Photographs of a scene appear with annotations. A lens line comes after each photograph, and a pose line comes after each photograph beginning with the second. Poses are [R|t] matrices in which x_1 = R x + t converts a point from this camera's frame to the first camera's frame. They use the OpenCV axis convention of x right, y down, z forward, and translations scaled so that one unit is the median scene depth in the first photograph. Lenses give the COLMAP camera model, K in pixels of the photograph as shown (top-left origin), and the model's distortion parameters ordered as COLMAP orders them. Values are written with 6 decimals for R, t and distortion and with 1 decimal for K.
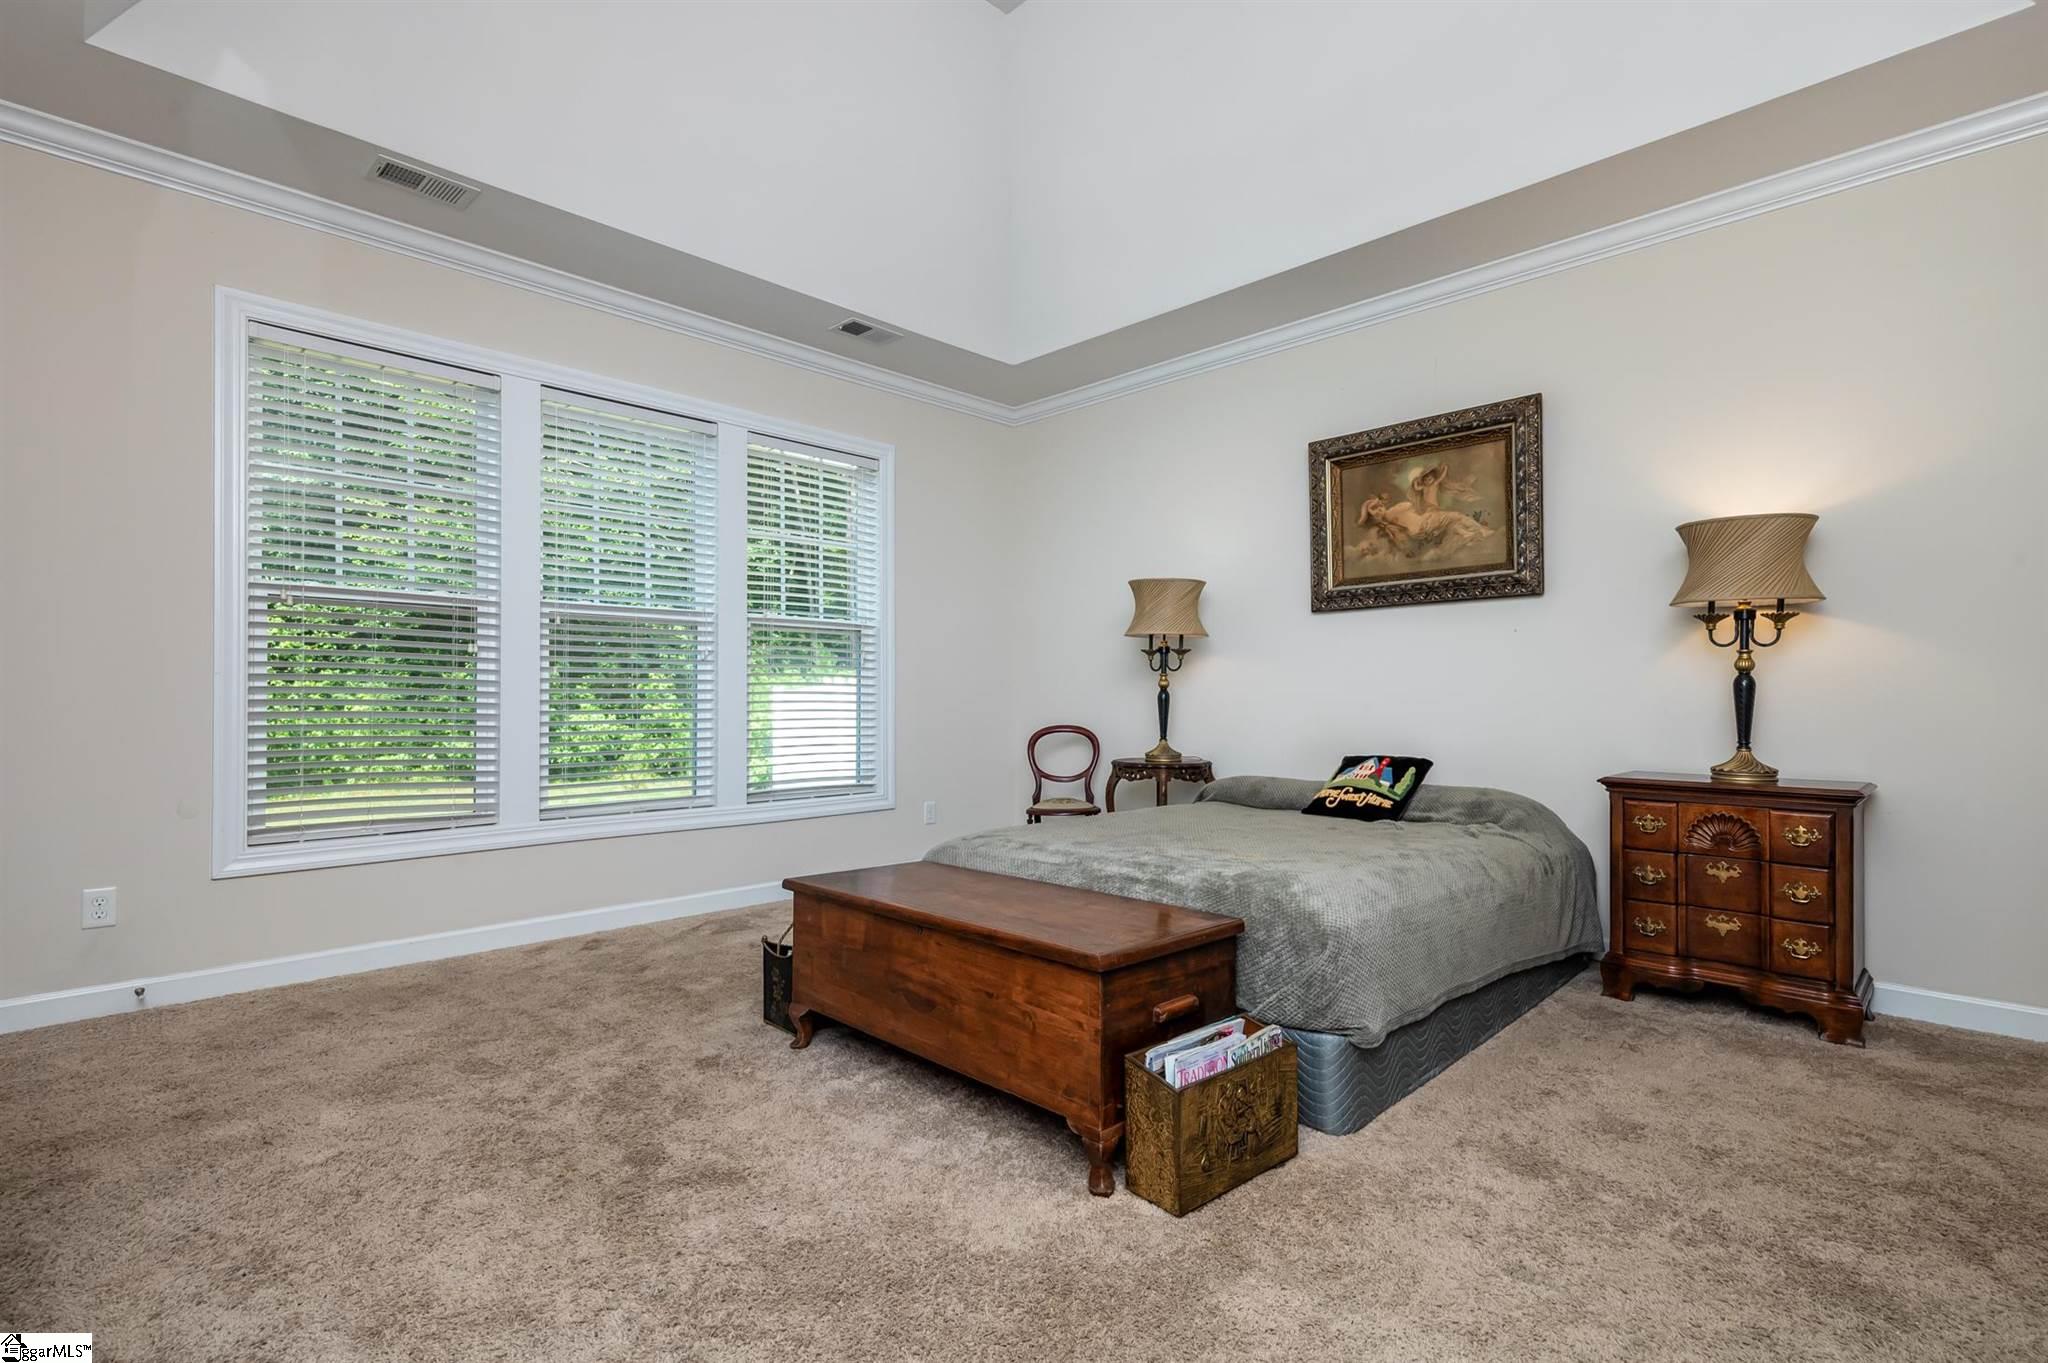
lens RADIAL K [[965.2, 0, 1024.3], [0, 965.2, 688.8], [0, 0, 1]] dist [-0.006285, -0.000318]
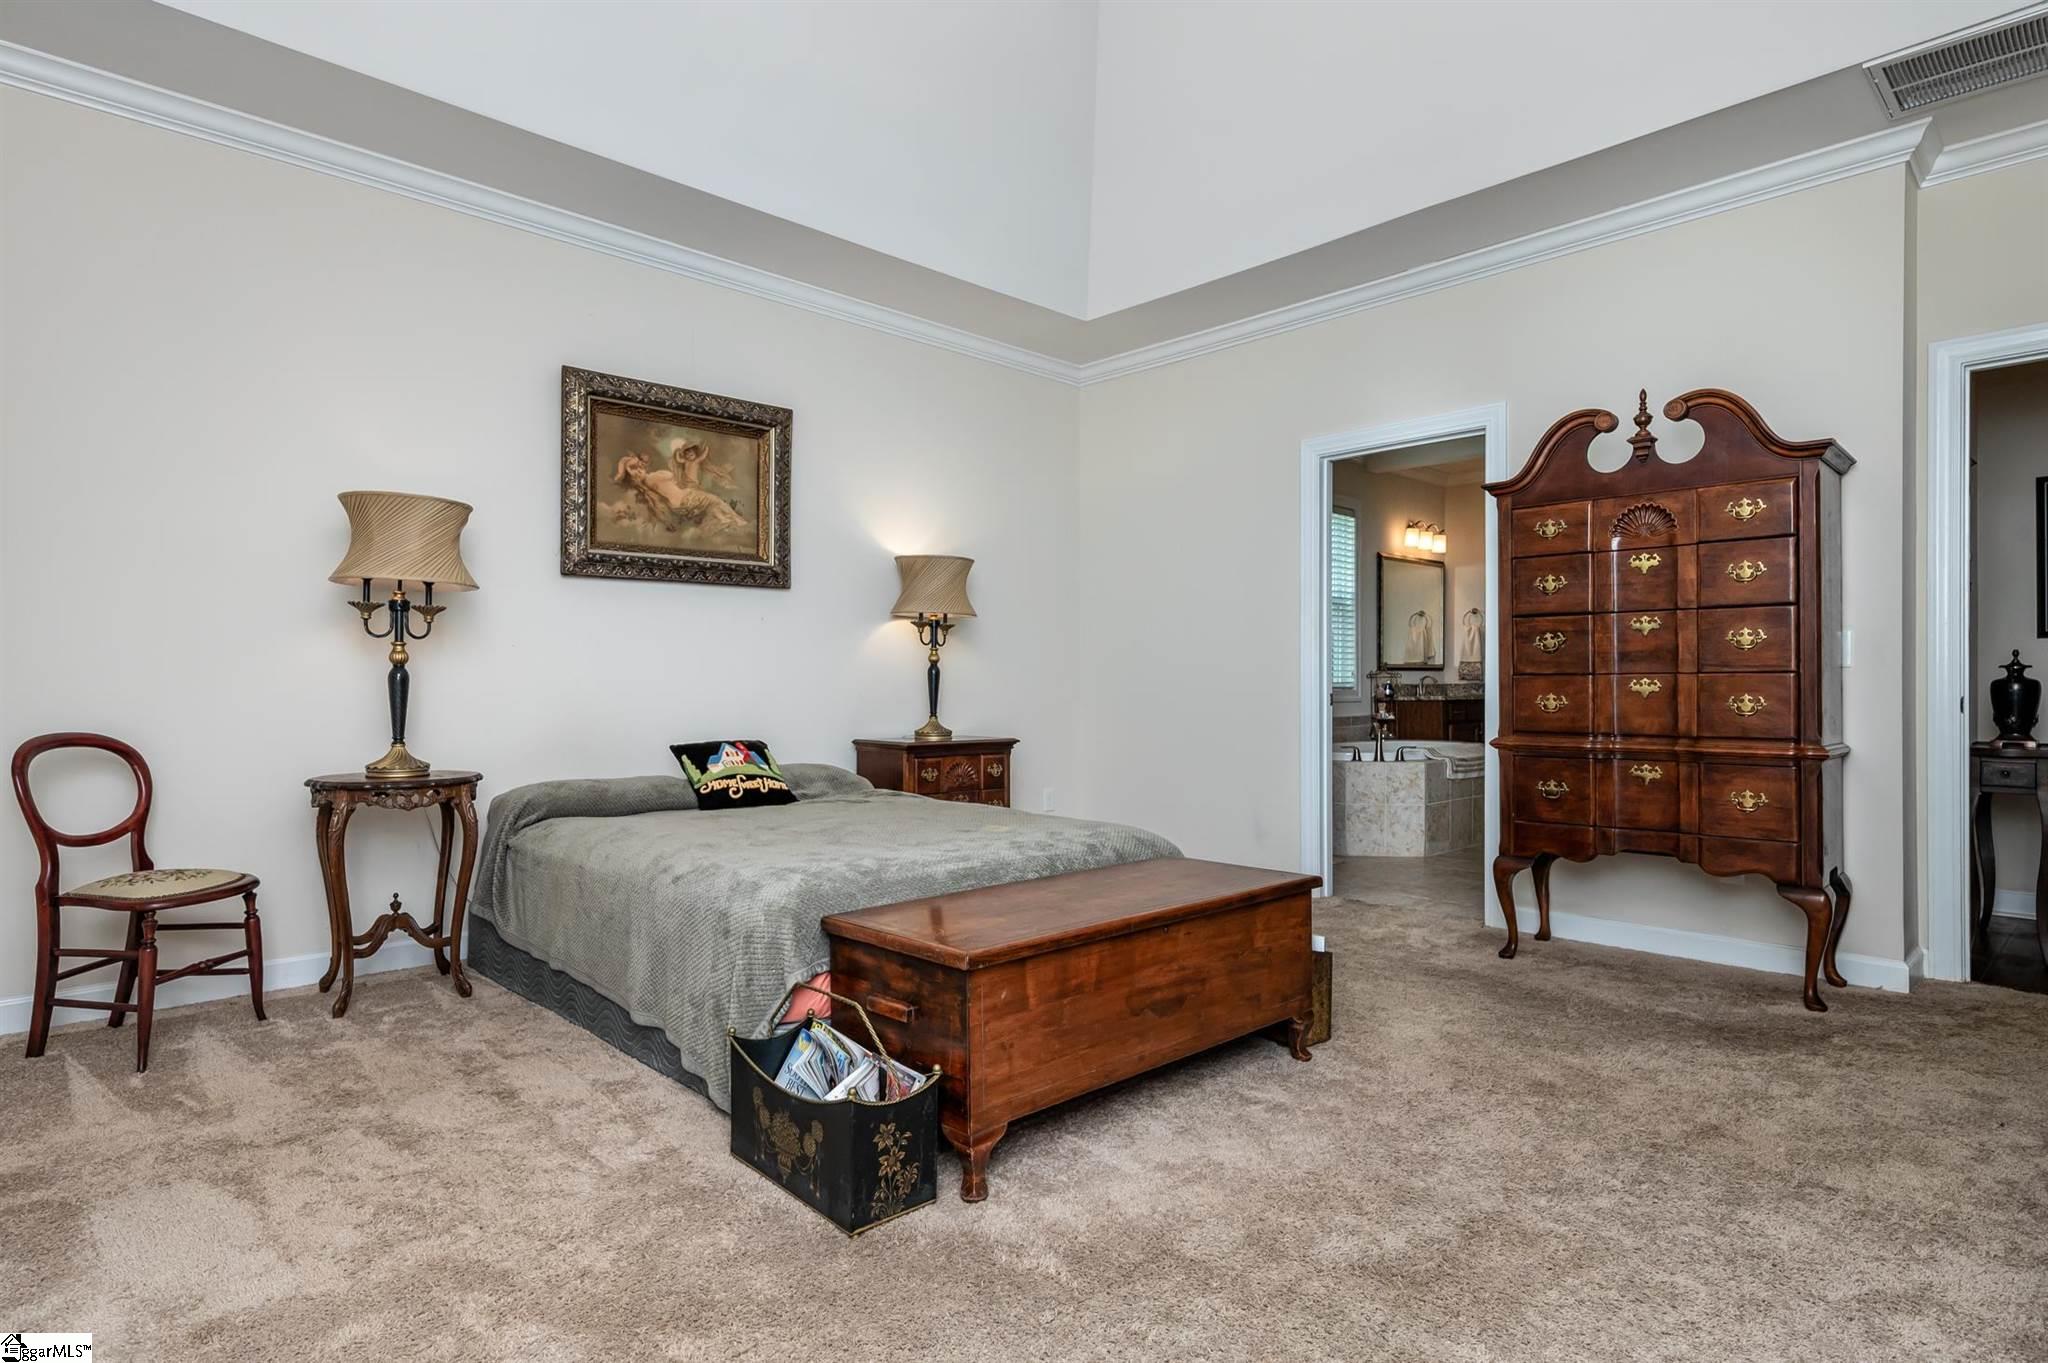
lens RADIAL K [[1070.2, 0, 1027.6], [0, 1070.2, 680.9], [0, 0, 1]] dist [-0.003998, -0.000403]
pose [[0.021560, 0.012571, 0.999689, -0.620601], [-0.003429, 0.999916, -0.012500, 0.020079], [-0.999762, -0.003158, 0.021602, 0.625846]]
